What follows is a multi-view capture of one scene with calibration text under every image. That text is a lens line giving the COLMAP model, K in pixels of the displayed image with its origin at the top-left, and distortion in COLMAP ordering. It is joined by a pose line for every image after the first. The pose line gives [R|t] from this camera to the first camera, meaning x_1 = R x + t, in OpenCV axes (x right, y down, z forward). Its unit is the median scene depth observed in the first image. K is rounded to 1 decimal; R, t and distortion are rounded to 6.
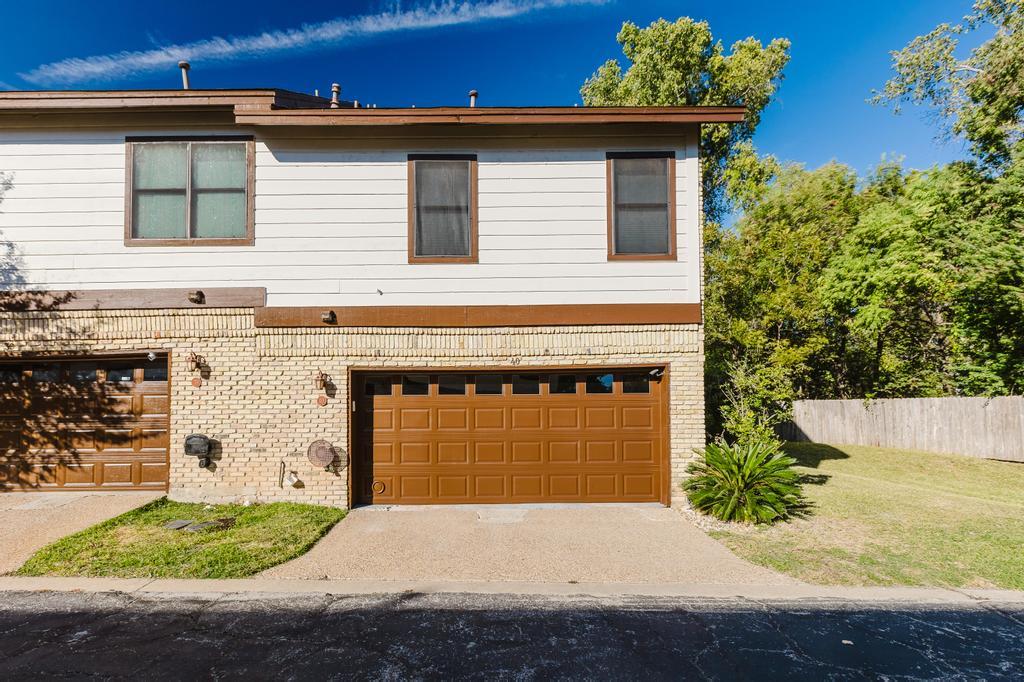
lens RADIAL K [[464.3, 0, 466.9], [0, 464.3, 377.3], [0, 0, 1]] dist [0.003531, -0.001468]
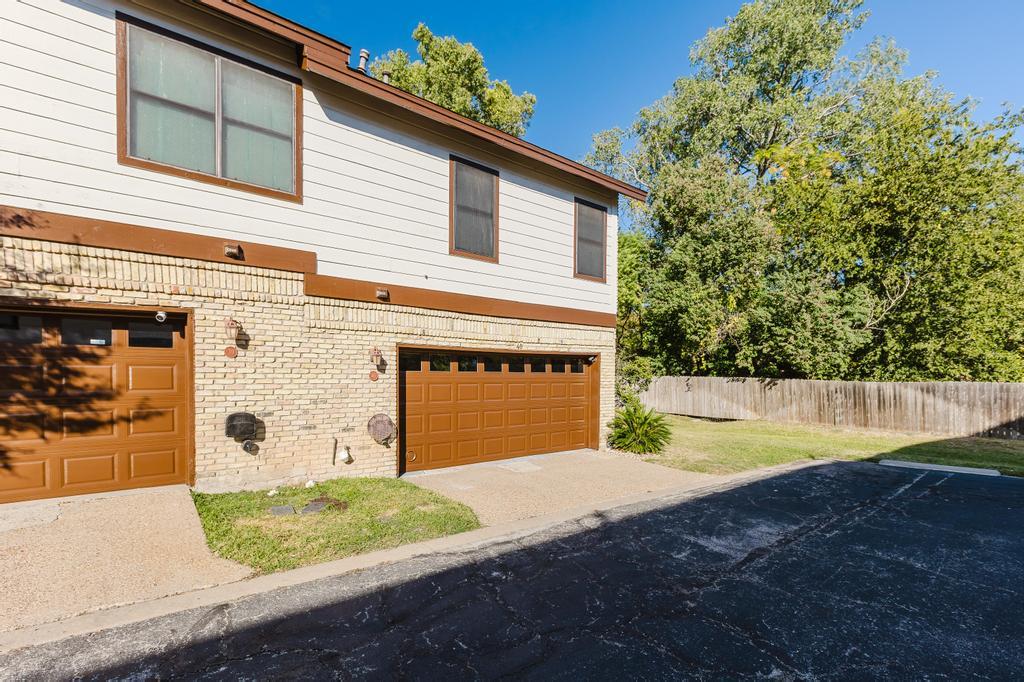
lens RADIAL K [[464.3, 0, 491.9], [0, 464.3, 368.8], [0, 0, 1]] dist [0.003531, -0.001468]
pose [[0.795966, 0.021467, 0.604961, -0.709905], [-0.046405, 0.998594, 0.025621, -0.002392], [-0.603560, -0.048467, 0.795843, 0.036064]]
